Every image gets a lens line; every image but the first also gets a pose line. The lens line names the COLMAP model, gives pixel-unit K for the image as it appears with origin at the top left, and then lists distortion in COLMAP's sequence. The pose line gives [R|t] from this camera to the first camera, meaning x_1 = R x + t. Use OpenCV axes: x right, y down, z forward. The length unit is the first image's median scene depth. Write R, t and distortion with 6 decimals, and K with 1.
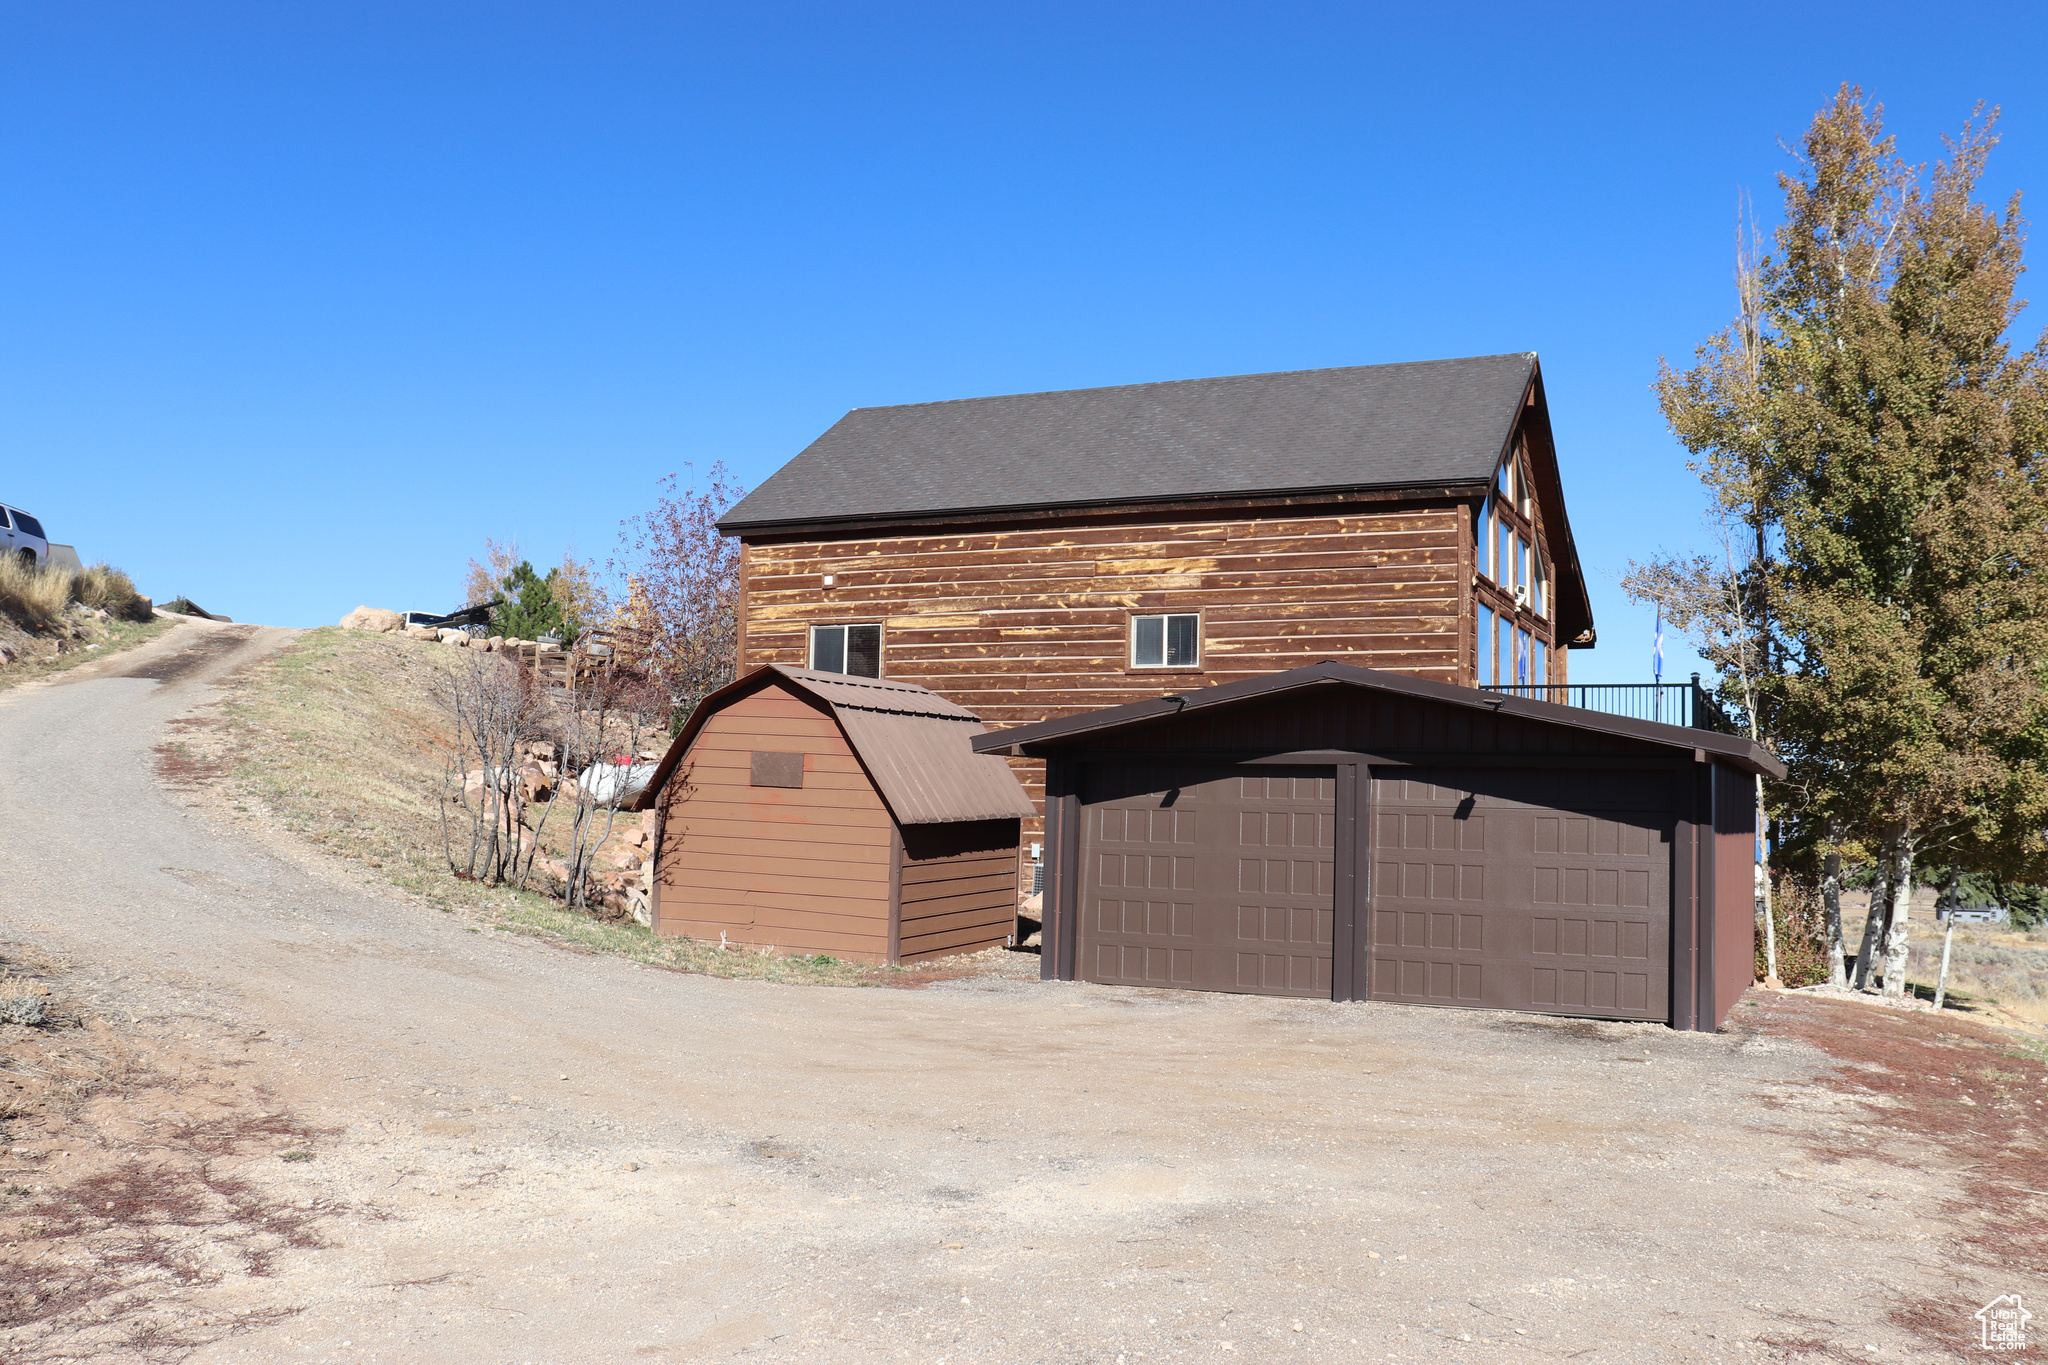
lens RADIAL K [[1787.1, 0, 1024.0], [0, 1787.1, 682.5], [0, 0, 1]] dist [-0.171667, 0.174096]
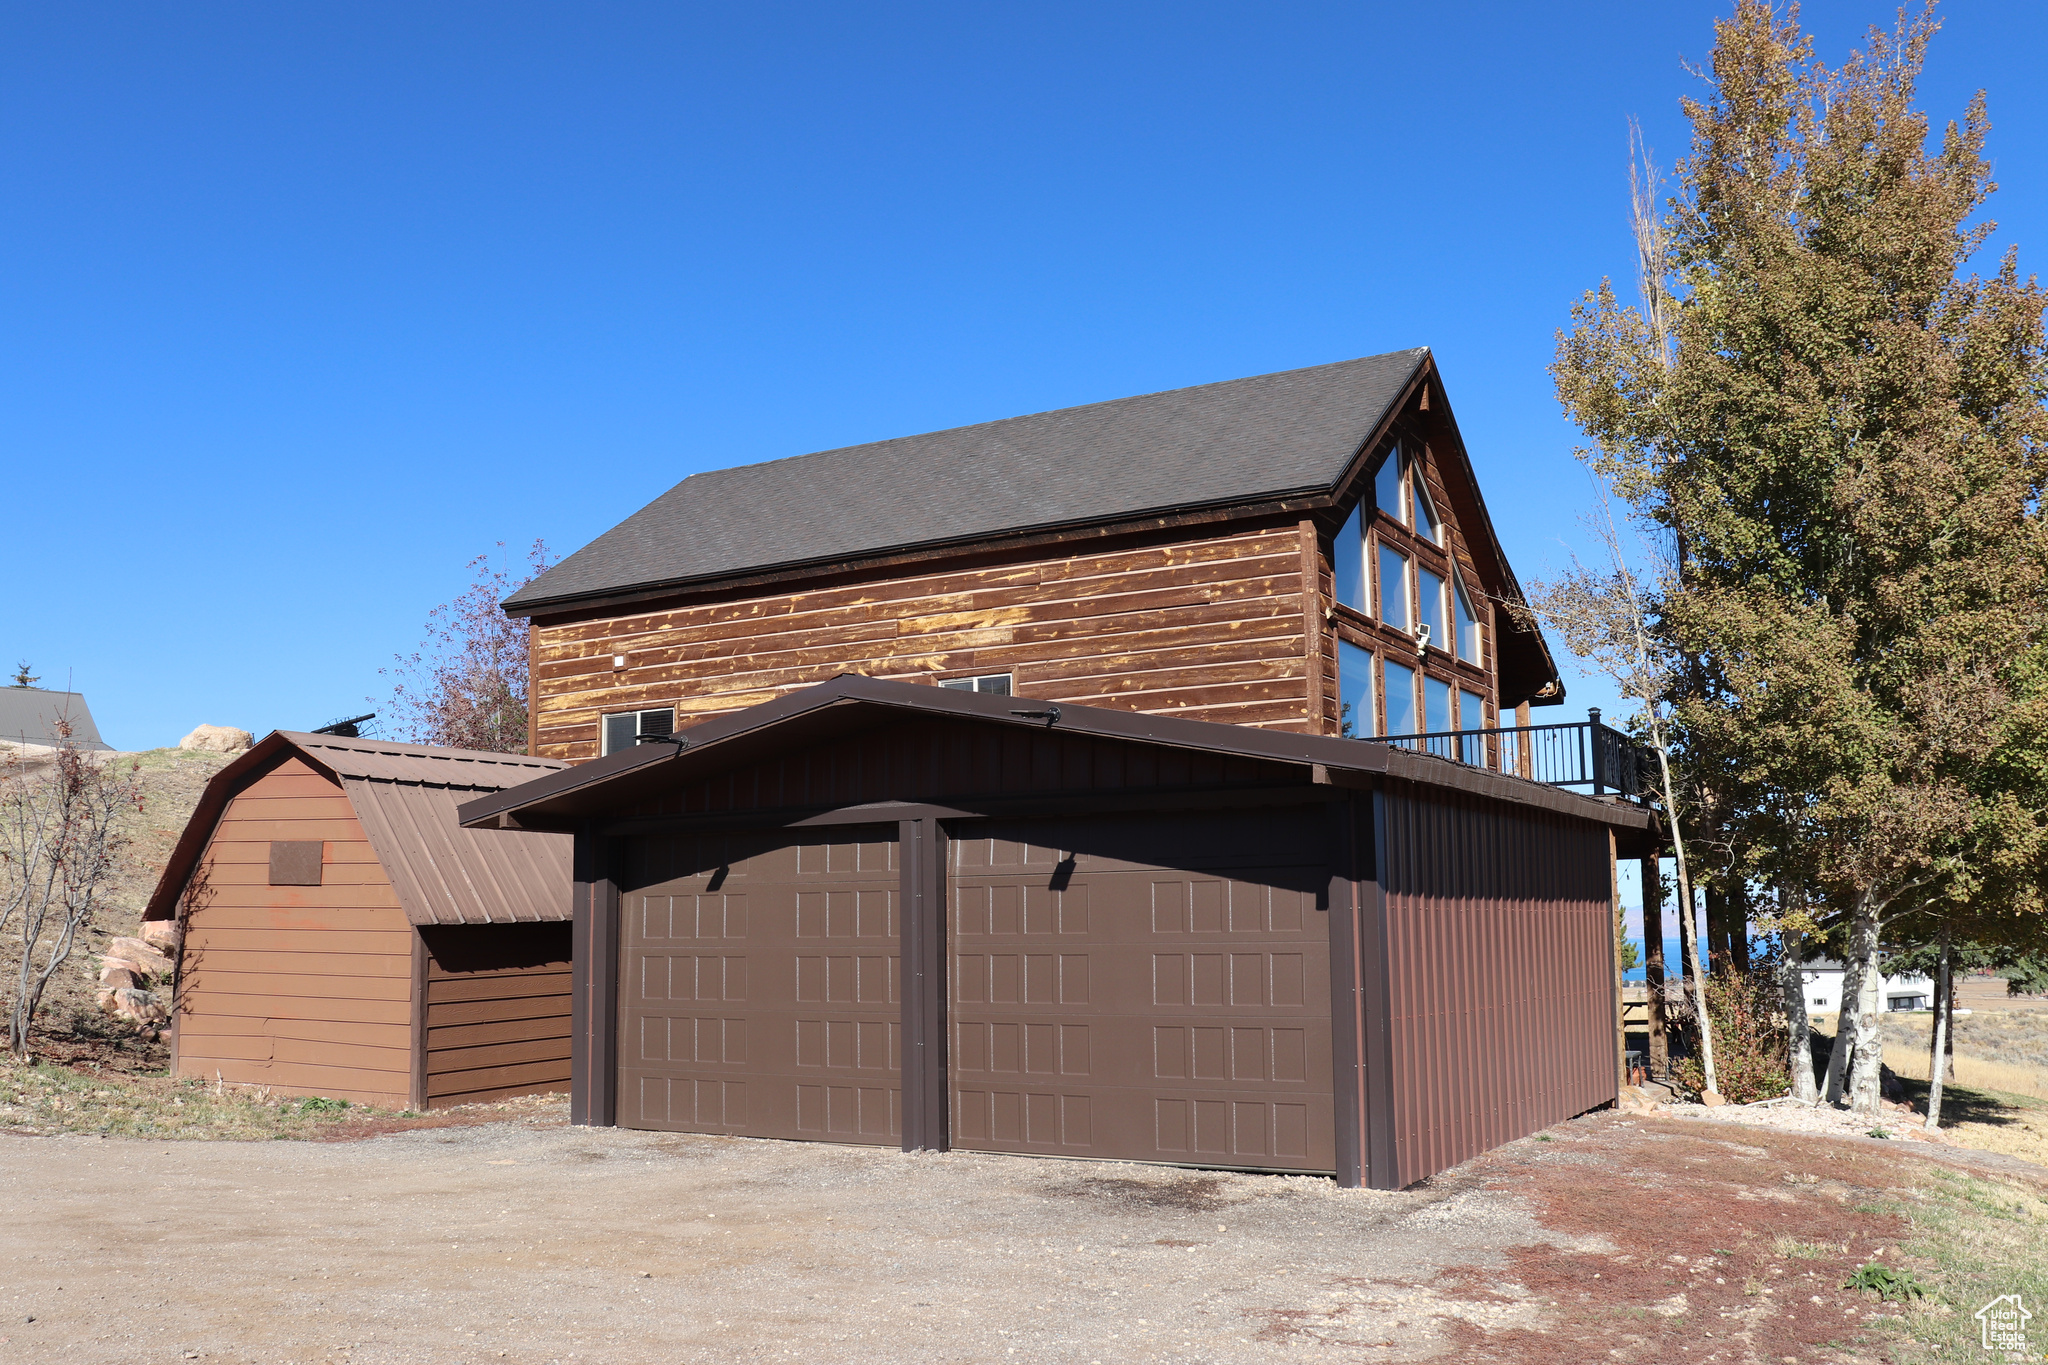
lens RADIAL K [[1822.8, 0, 1024.5], [0, 1822.8, 686.2], [0, 0, 1]] dist [-0.164011, 0.180357]
pose [[0.996665, -0.047638, -0.066255, 0.171291], [0.043193, 0.996819, -0.066979, 0.026517], [0.069235, 0.063894, 0.995552, 0.160424]]
